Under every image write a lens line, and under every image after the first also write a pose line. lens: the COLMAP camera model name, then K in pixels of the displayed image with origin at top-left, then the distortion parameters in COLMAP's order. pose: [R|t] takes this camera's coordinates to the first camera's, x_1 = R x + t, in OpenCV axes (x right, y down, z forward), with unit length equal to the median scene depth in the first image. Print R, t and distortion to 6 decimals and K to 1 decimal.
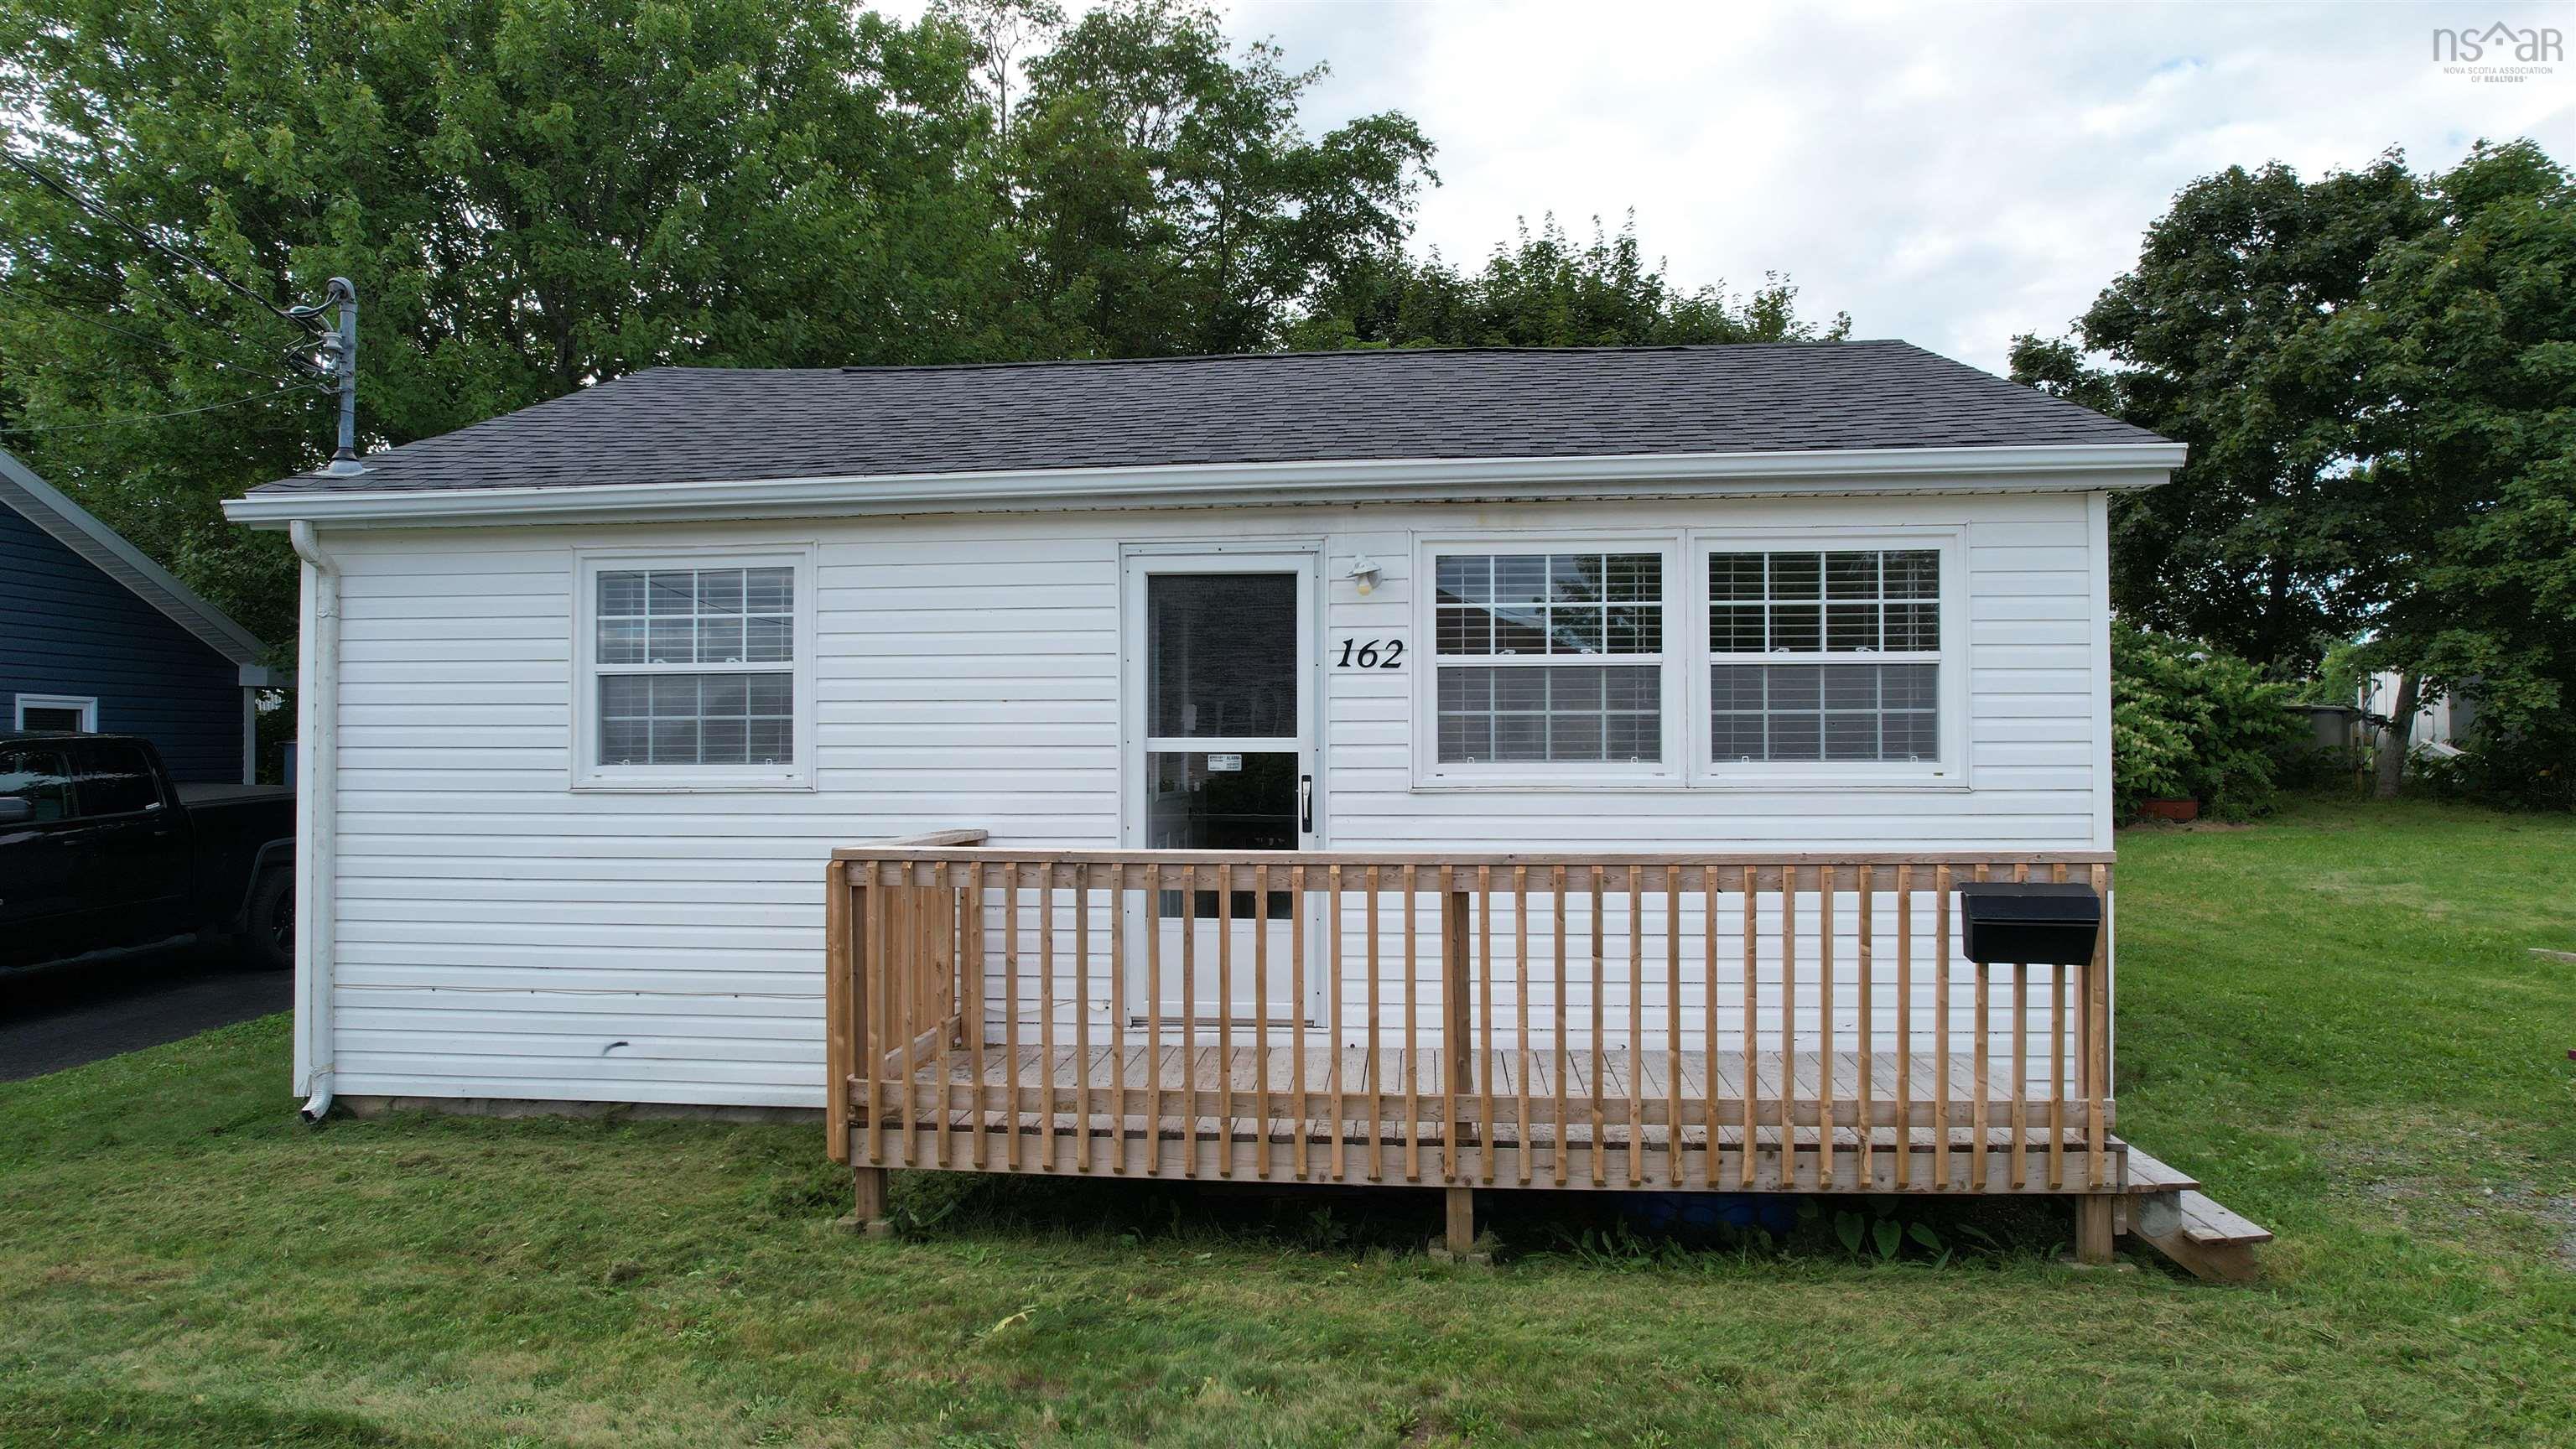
lens RADIAL K [[1642.8, 0, 1300.0], [0, 1642.8, 718.6], [0, 0, 1]] dist [-0.070433, 0.061236]
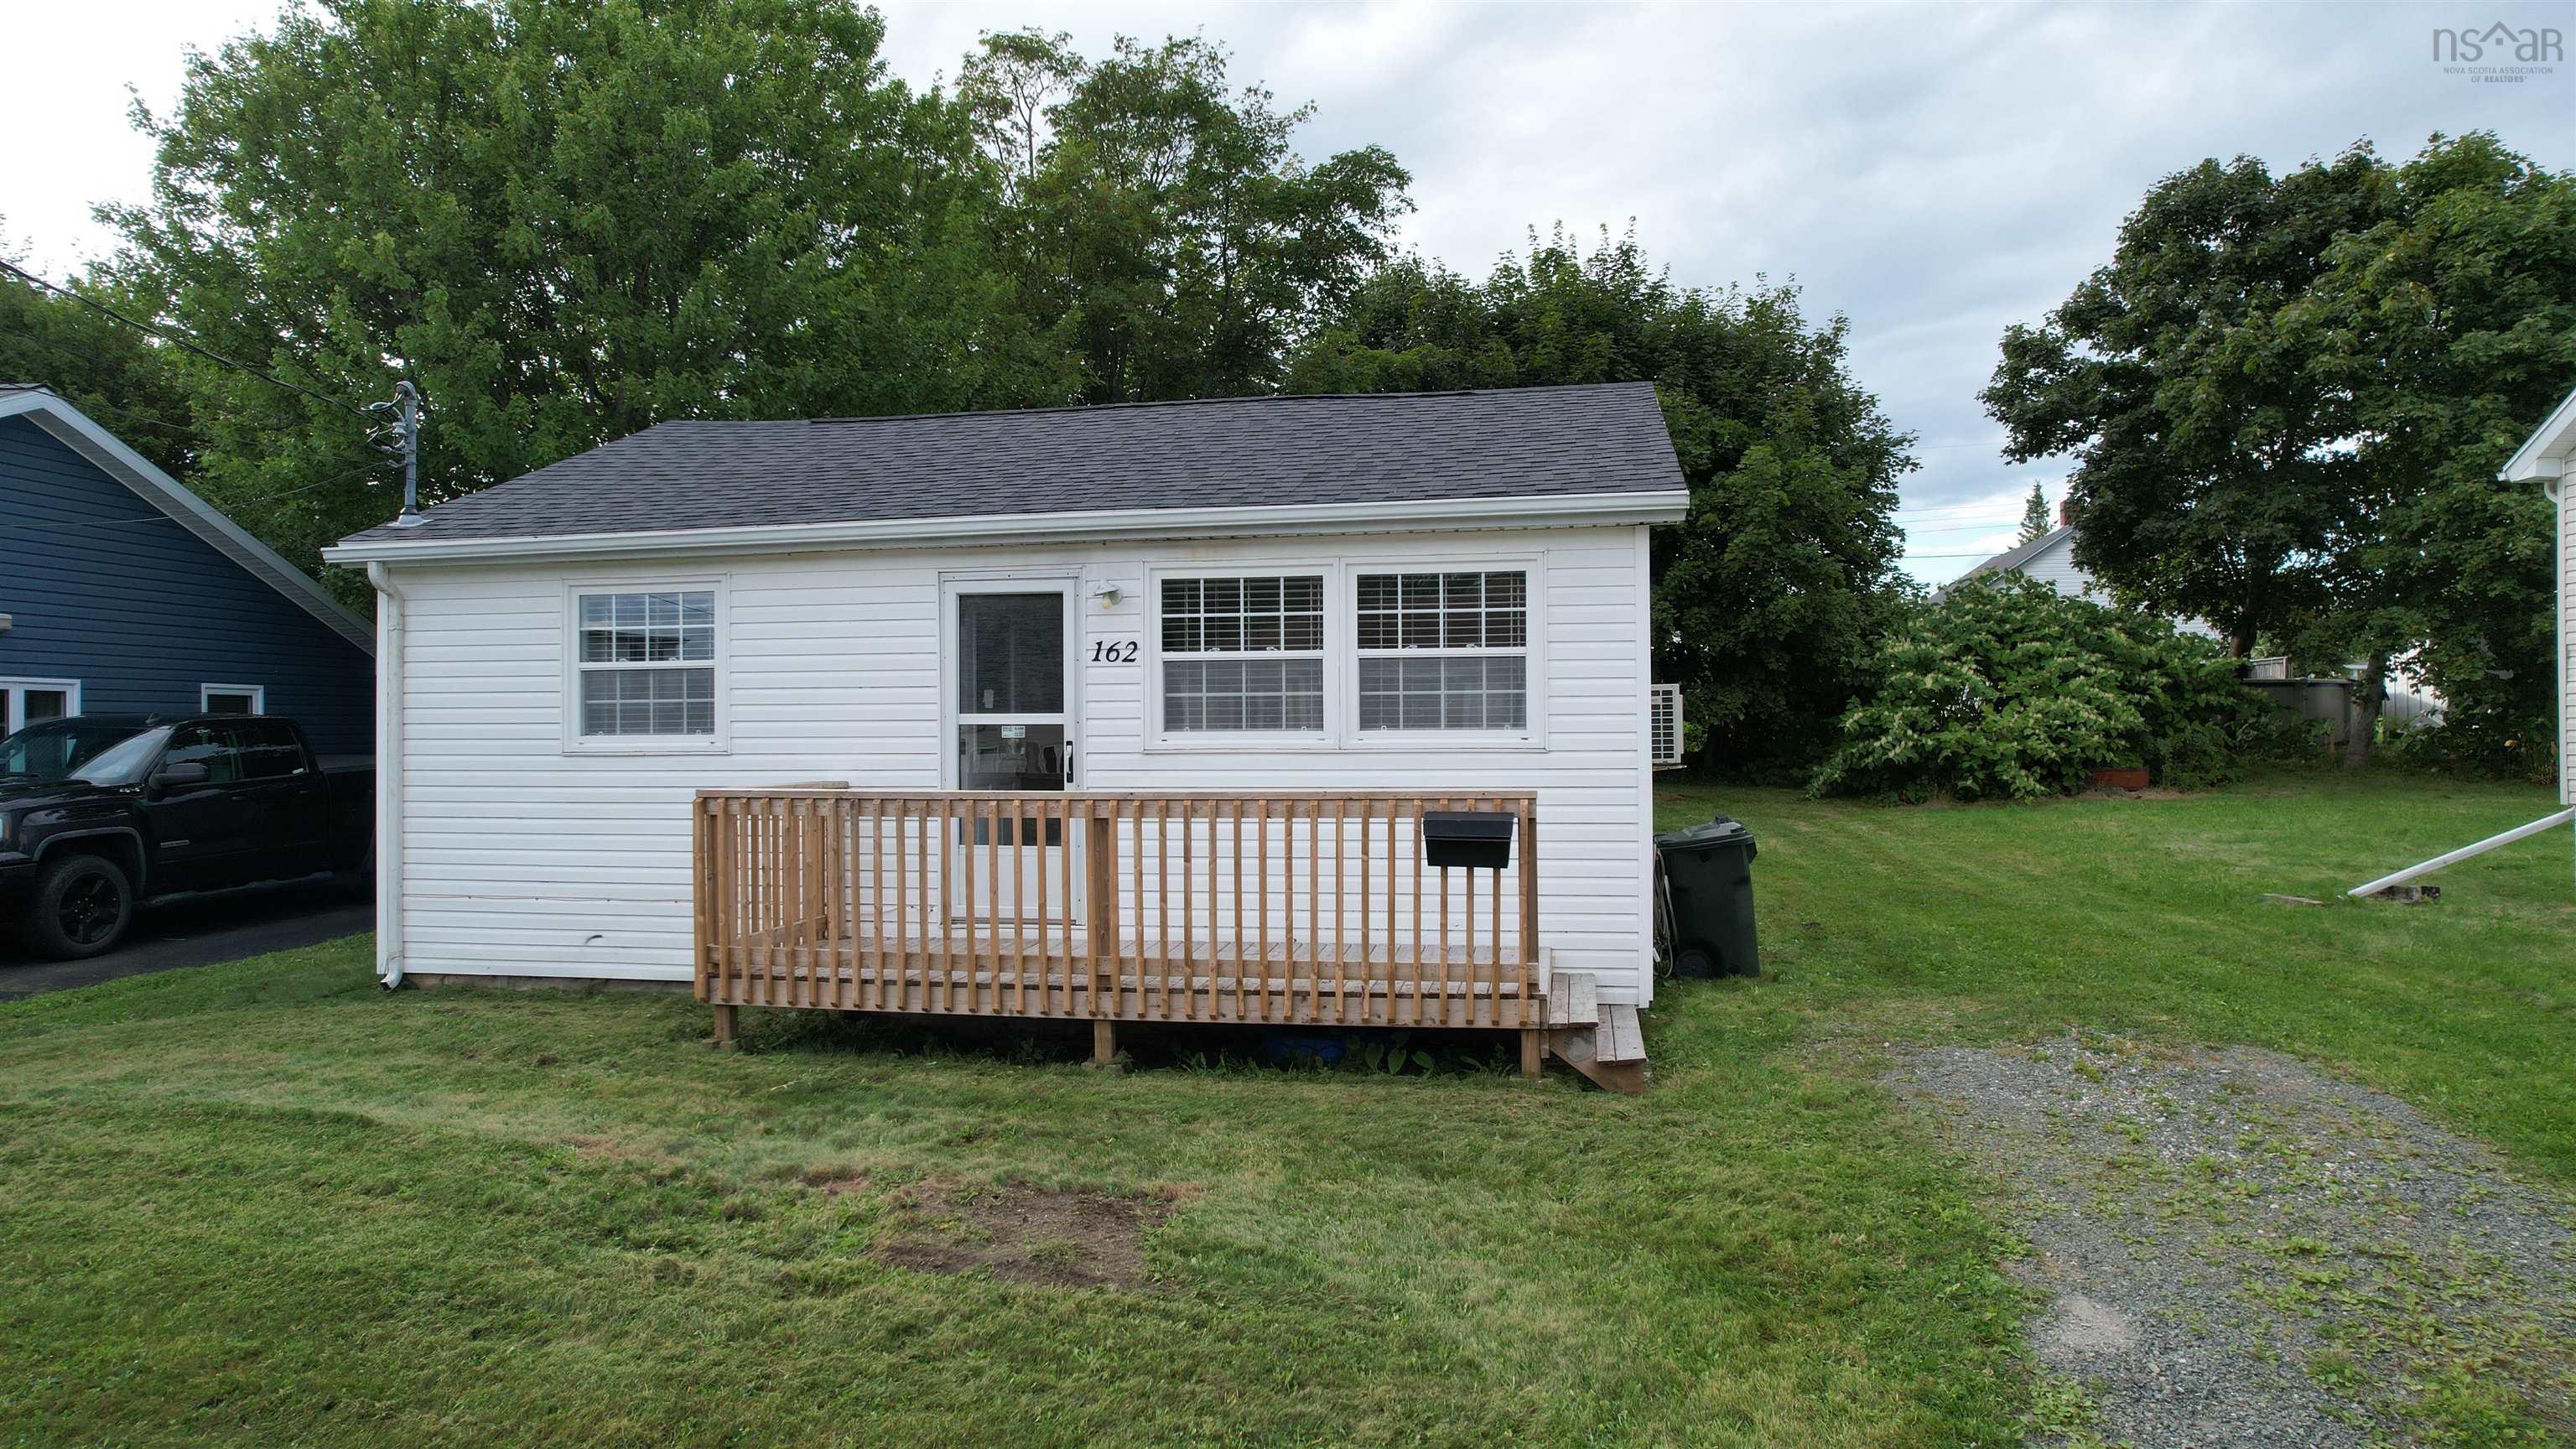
lens RADIAL K [[1623.6, 0, 1288.0], [0, 1623.6, 724.5], [0, 0, 1]] dist [-0.072038, 0.058148]
pose [[0.996578, -0.003981, -0.082563, 0.292908], [0.005465, 0.999827, 0.017752, -0.002130], [0.082478, -0.018142, 0.996428, -0.325259]]
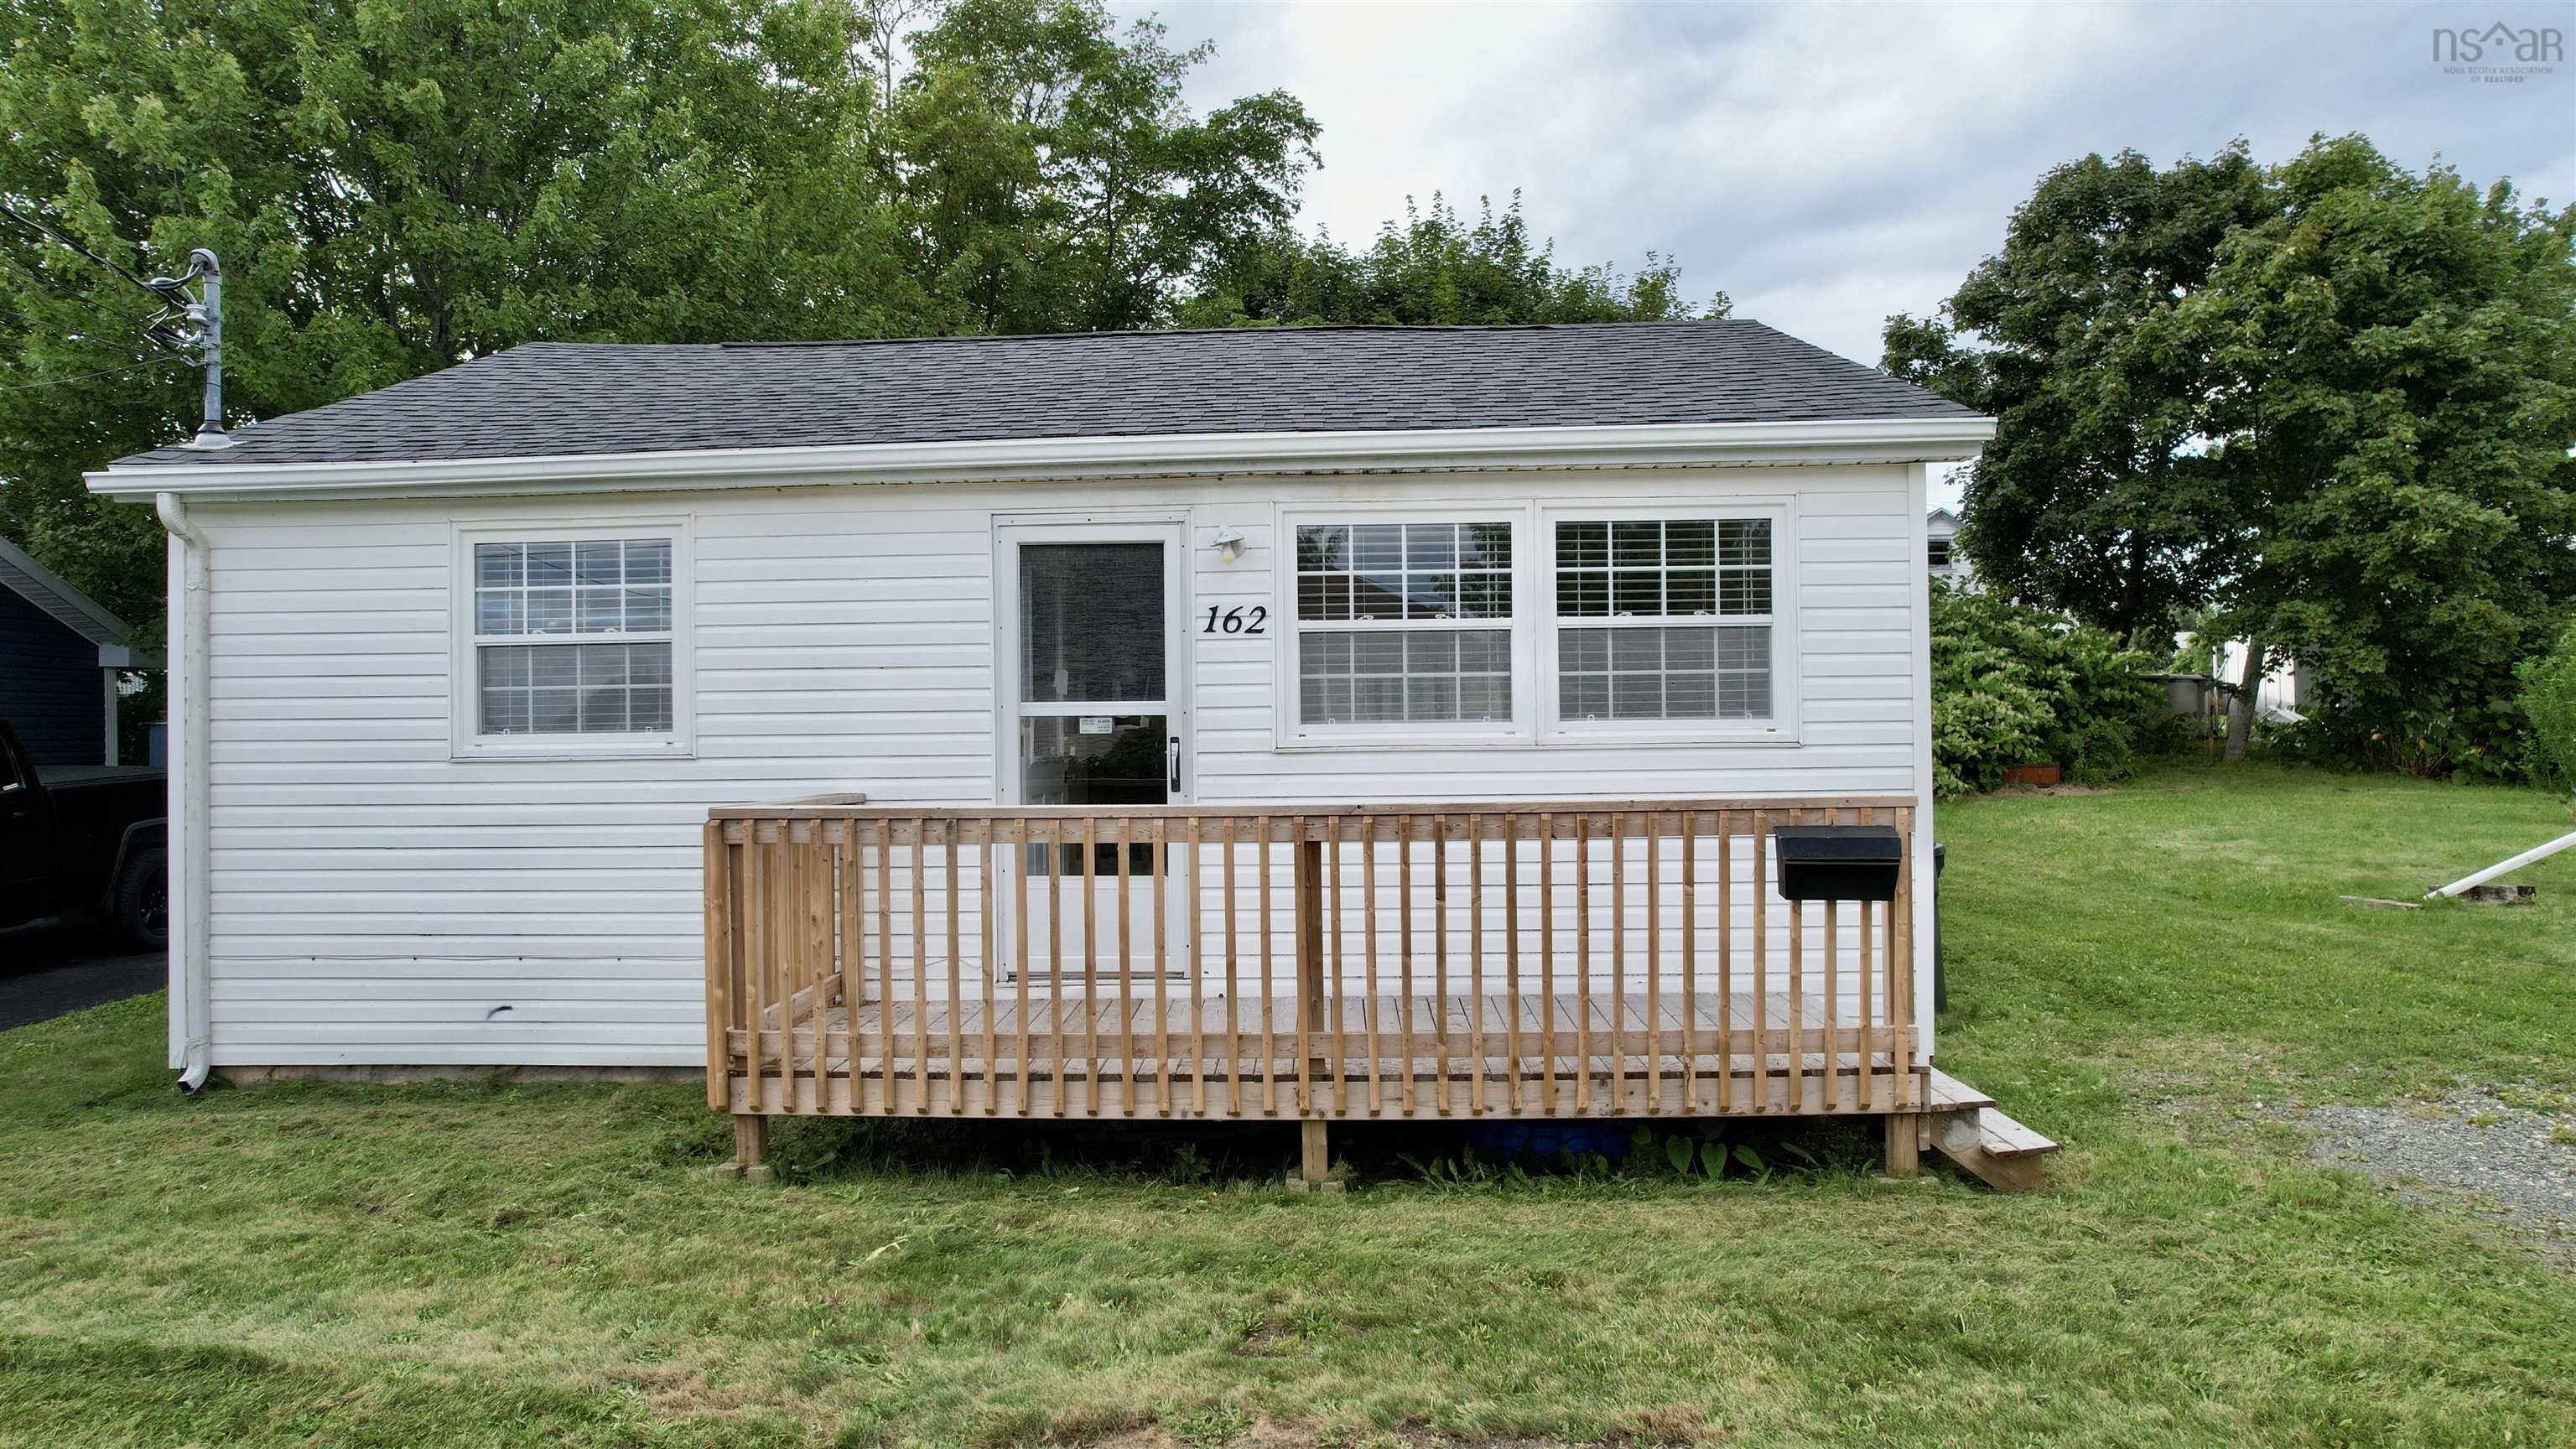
lens RADIAL K [[1642.8, 0, 1300.0], [0, 1642.8, 718.6], [0, 0, 1]] dist [-0.070433, 0.061236]
pose [[0.998136, -0.008747, 0.060396, 0.020406], [0.007948, 0.999878, 0.013452, 0.009347], [-0.060506, -0.012947, 0.998084, -0.042045]]
